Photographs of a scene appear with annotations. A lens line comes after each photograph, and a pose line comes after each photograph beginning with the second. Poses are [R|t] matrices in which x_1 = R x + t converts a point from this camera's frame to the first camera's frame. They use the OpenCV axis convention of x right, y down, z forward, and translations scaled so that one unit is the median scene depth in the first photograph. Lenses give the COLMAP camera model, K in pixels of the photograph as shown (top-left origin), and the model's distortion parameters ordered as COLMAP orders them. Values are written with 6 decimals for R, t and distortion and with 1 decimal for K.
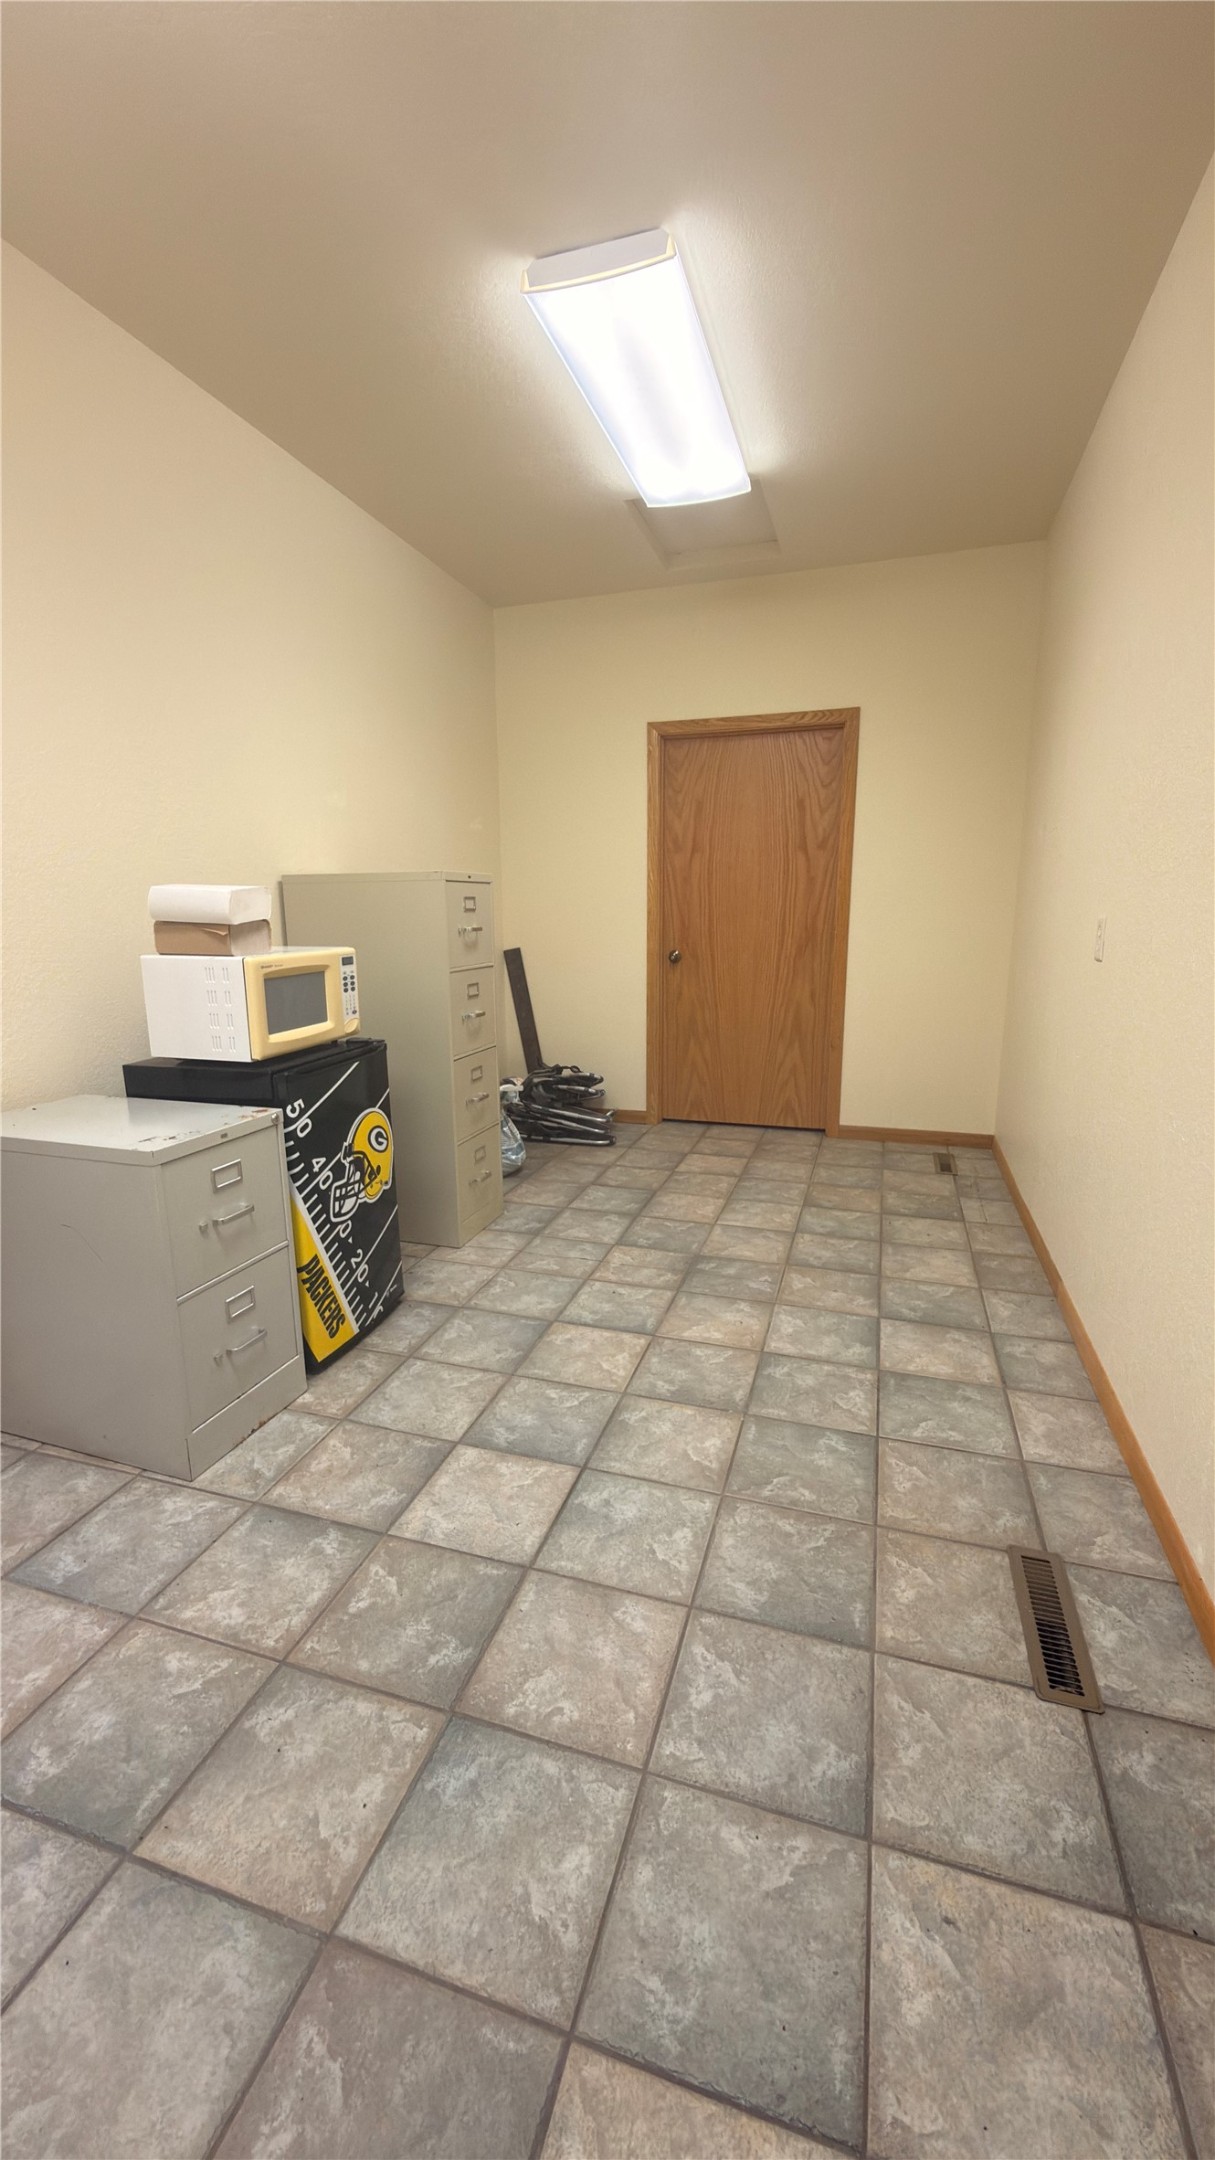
lens RADIAL K [[868.7, 0, 604.8], [0, 868.7, 1080.4], [0, 0, 1]] dist [-0.004170, 0.001338]
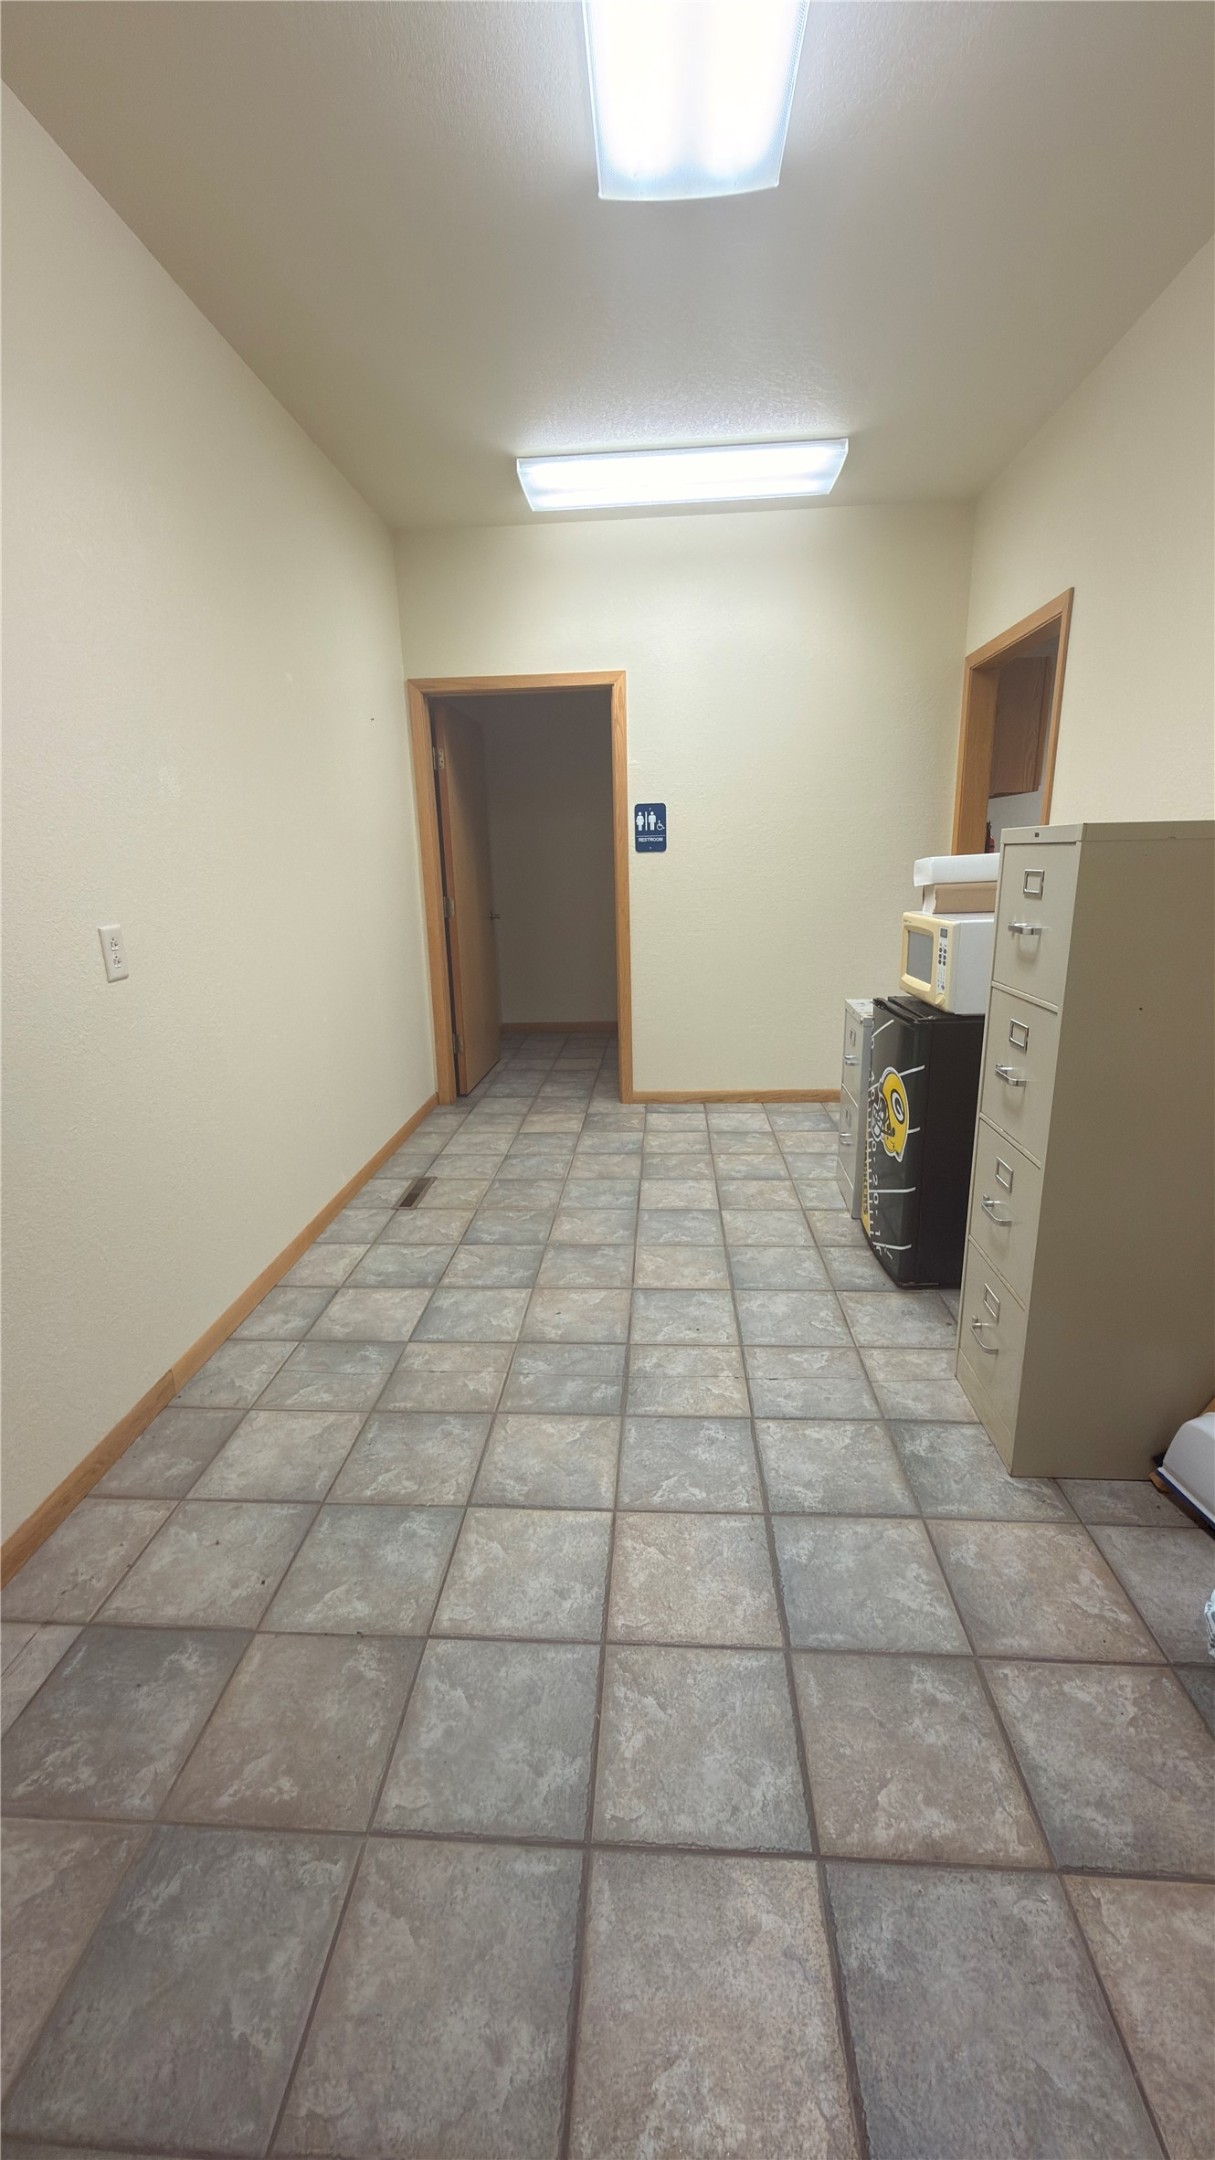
lens RADIAL K [[868.7, 0, 606.4], [0, 868.7, 1082.1], [0, 0, 1]] dist [-0.004170, 0.001338]
pose [[-0.970205, 0.091466, -0.224359, 0.309943], [-0.016086, 0.899646, 0.436324, -0.410778], [0.241752, 0.426932, -0.871370, 1.844762]]
